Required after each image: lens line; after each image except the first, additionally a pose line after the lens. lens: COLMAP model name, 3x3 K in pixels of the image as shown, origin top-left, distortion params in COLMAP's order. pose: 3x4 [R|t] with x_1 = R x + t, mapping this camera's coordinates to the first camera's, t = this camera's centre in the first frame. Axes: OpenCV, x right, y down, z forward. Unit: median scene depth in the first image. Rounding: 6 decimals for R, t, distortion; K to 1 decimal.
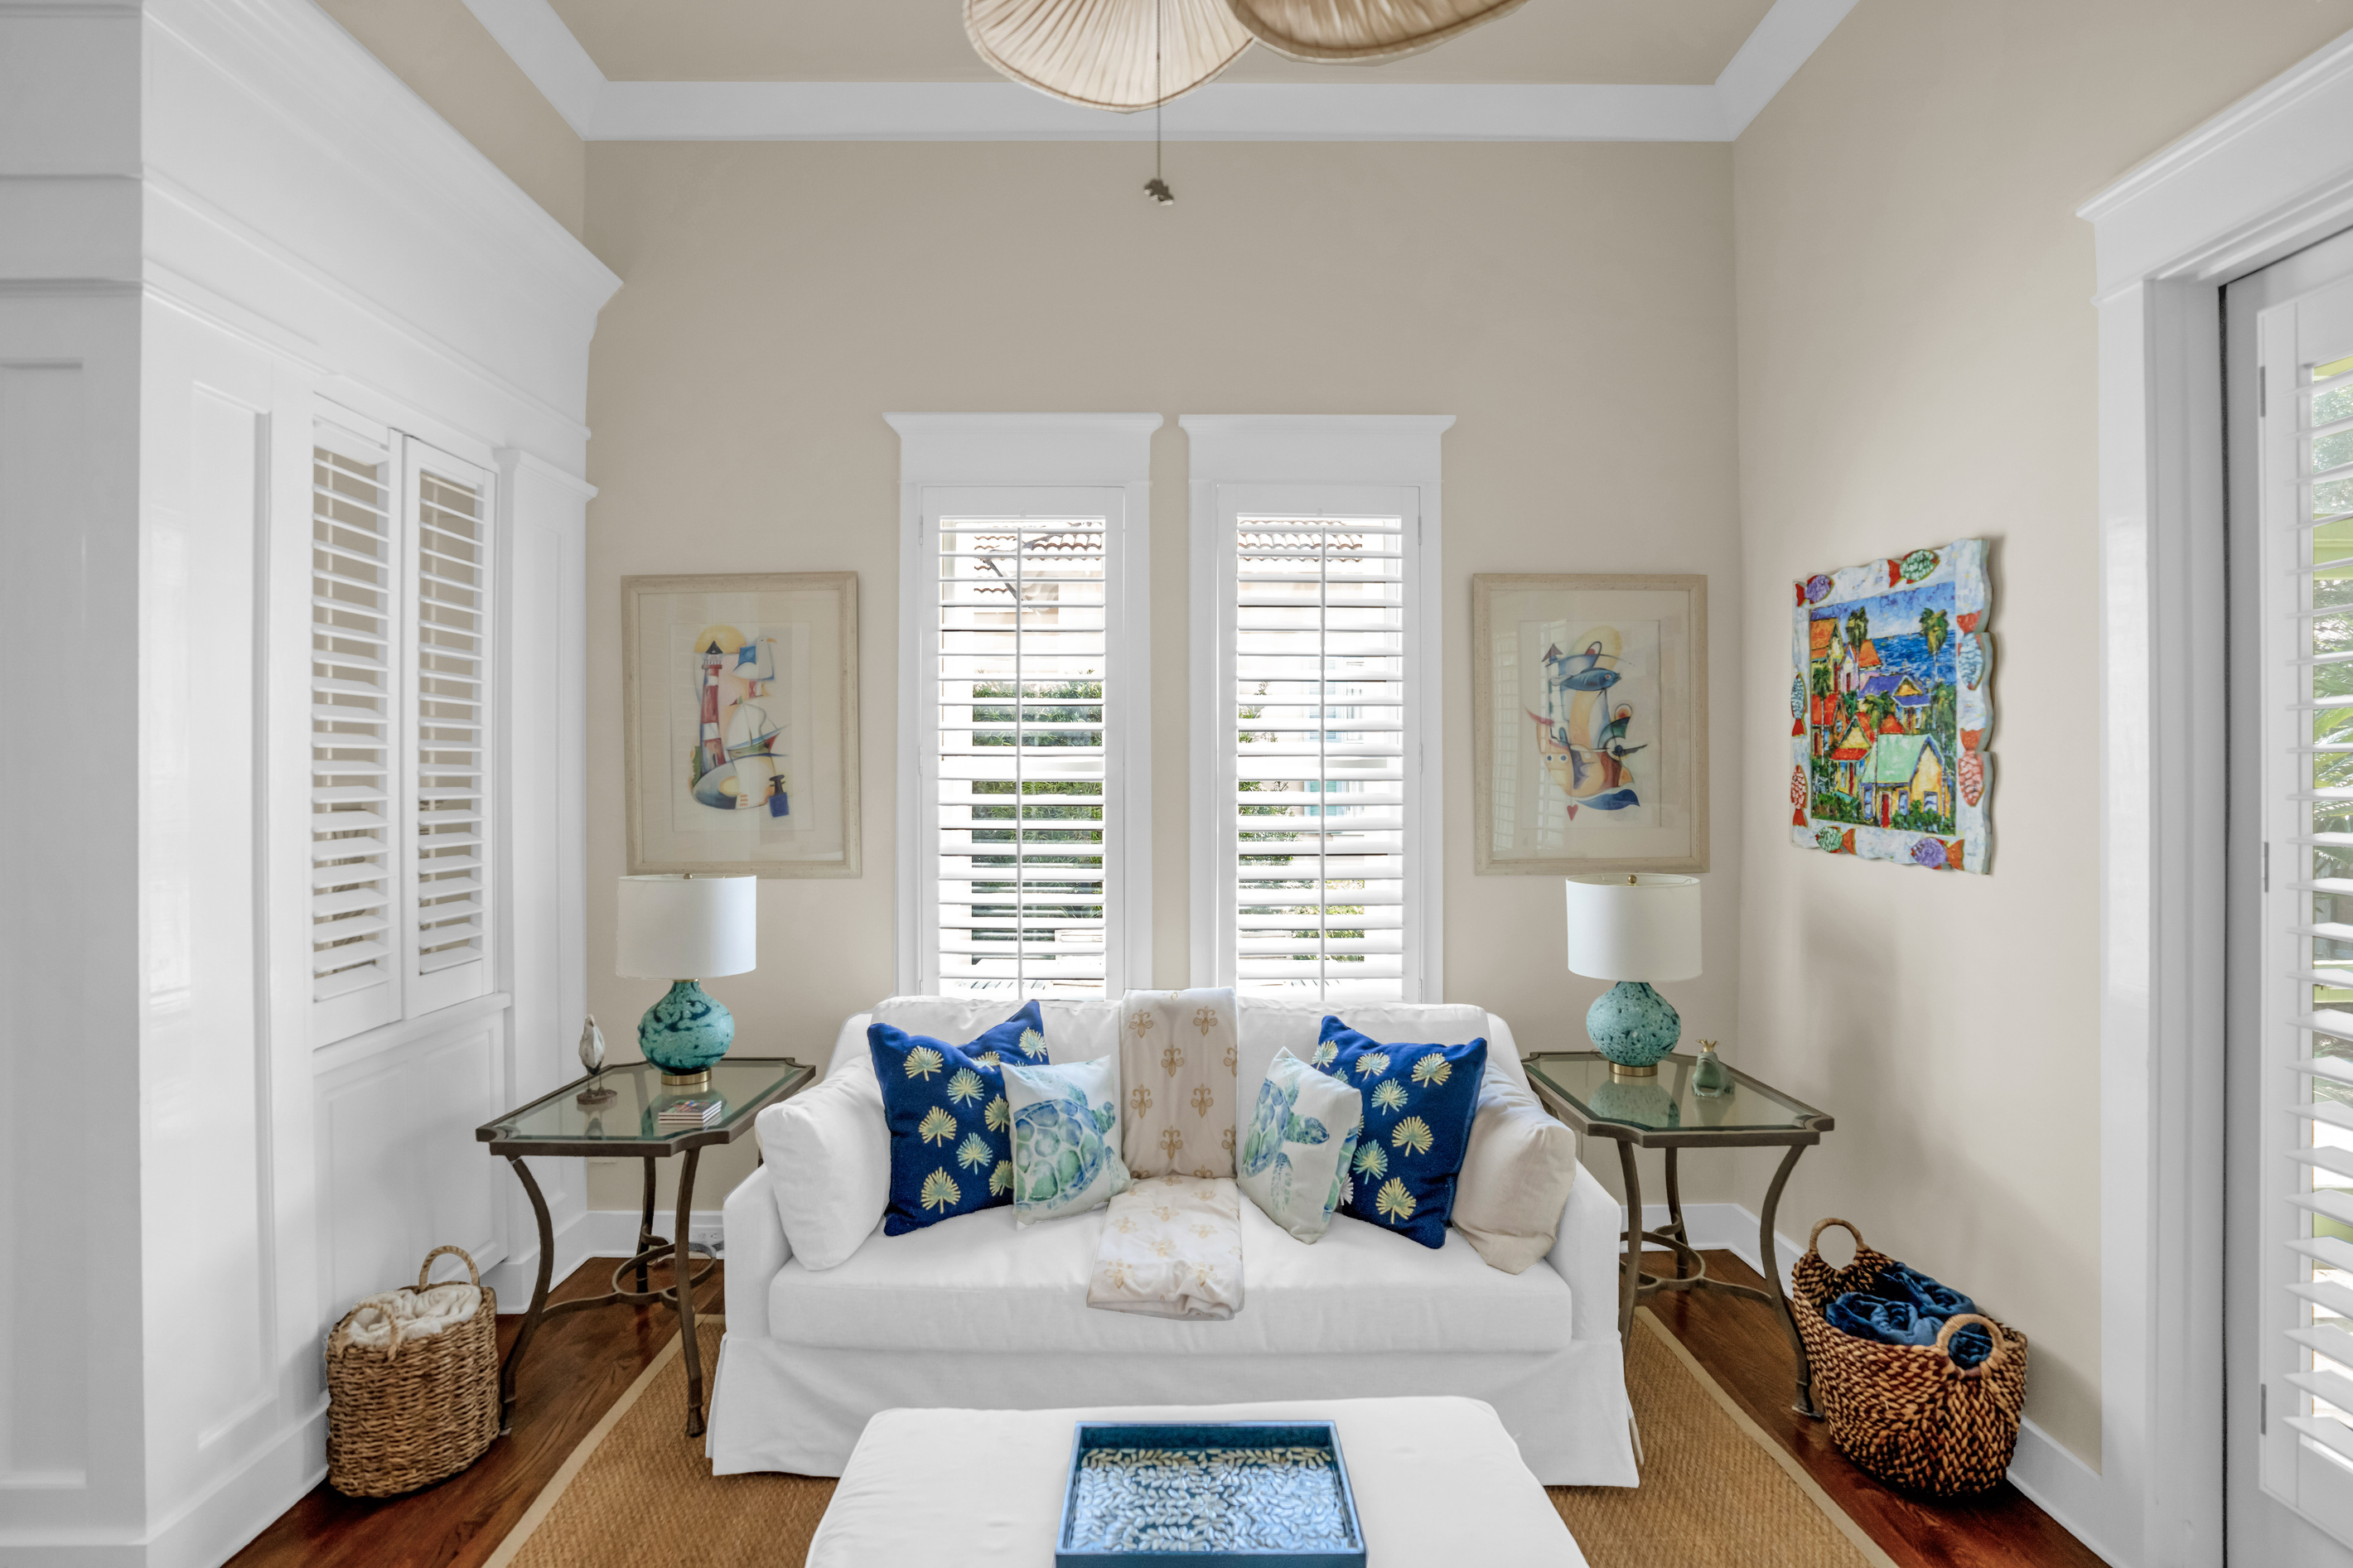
lens RADIAL K [[1101.6, 0, 1176.5], [0, 1101.6, 784.0], [0, 0, 1]] dist [-0.054830, 0.000580]
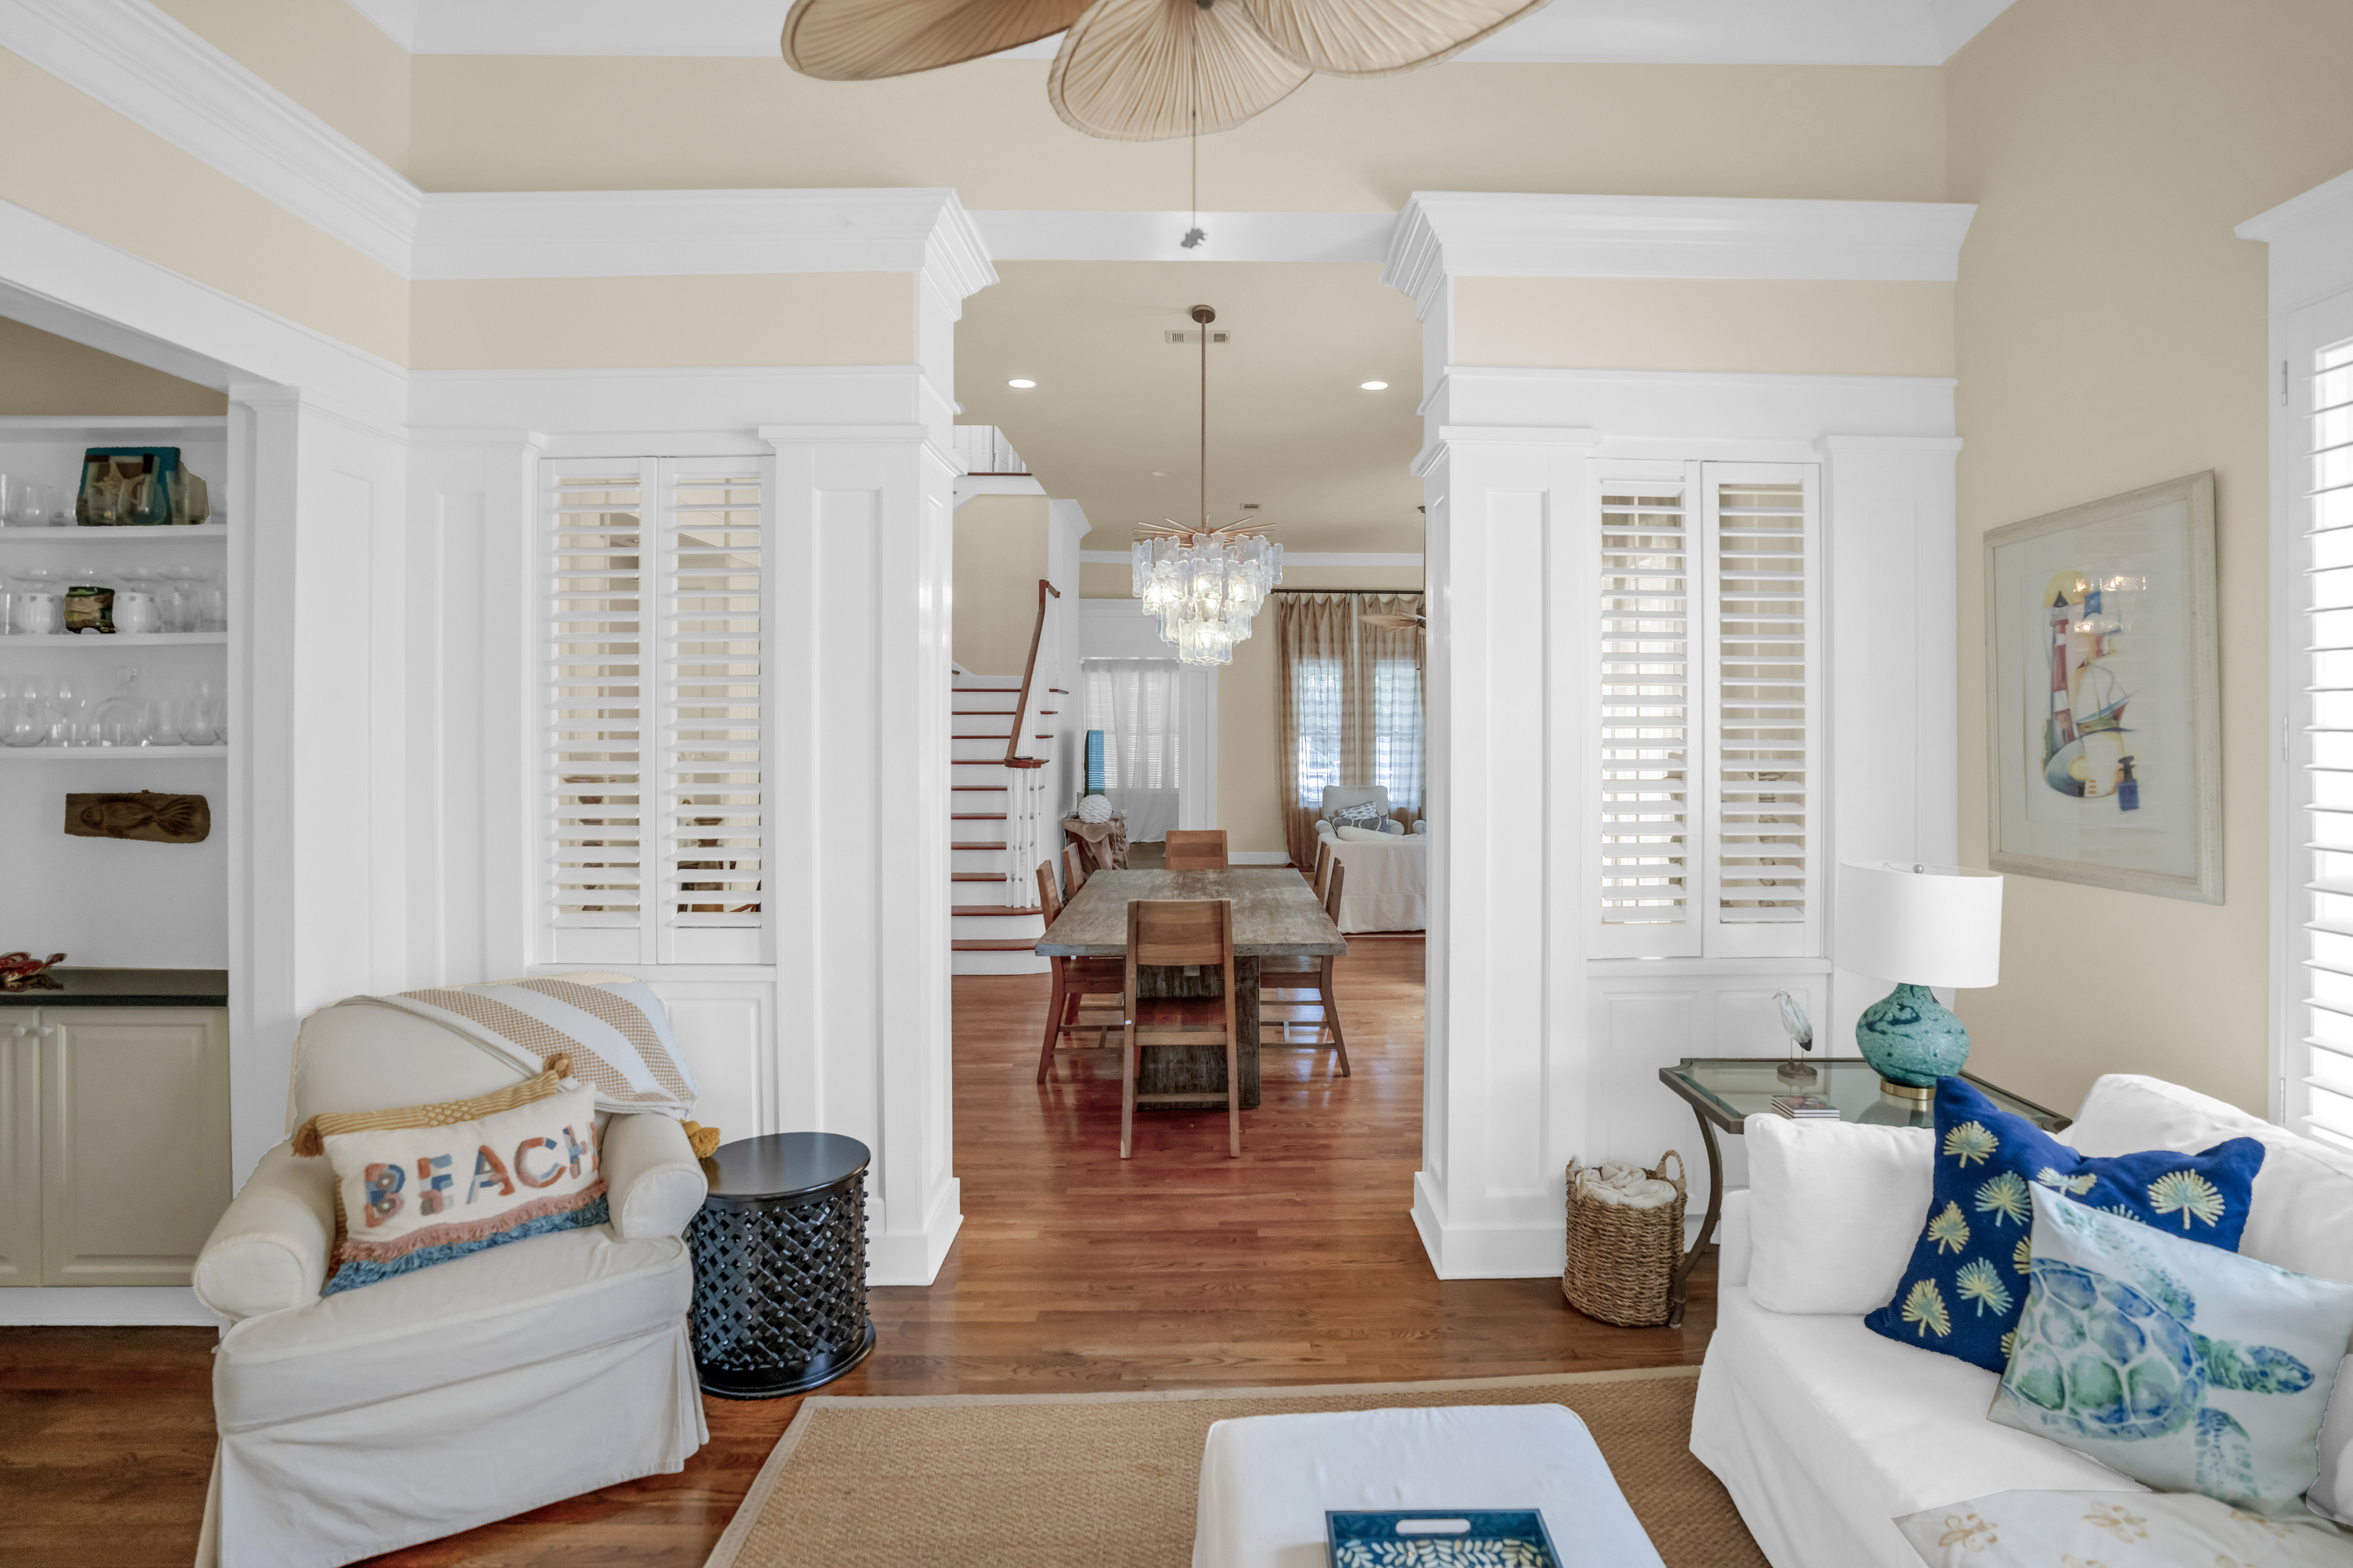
lens RADIAL K [[1140.1, 0, 1231.9], [0, 1140.1, 732.1], [0, 0, 1]] dist [-0.000893, -0.000051]
pose [[0.011780, 0.002532, -0.999927, 0.476712], [-0.011012, 0.999936, 0.002403, -0.022748], [0.999870, 0.010982, 0.011807, 0.413080]]
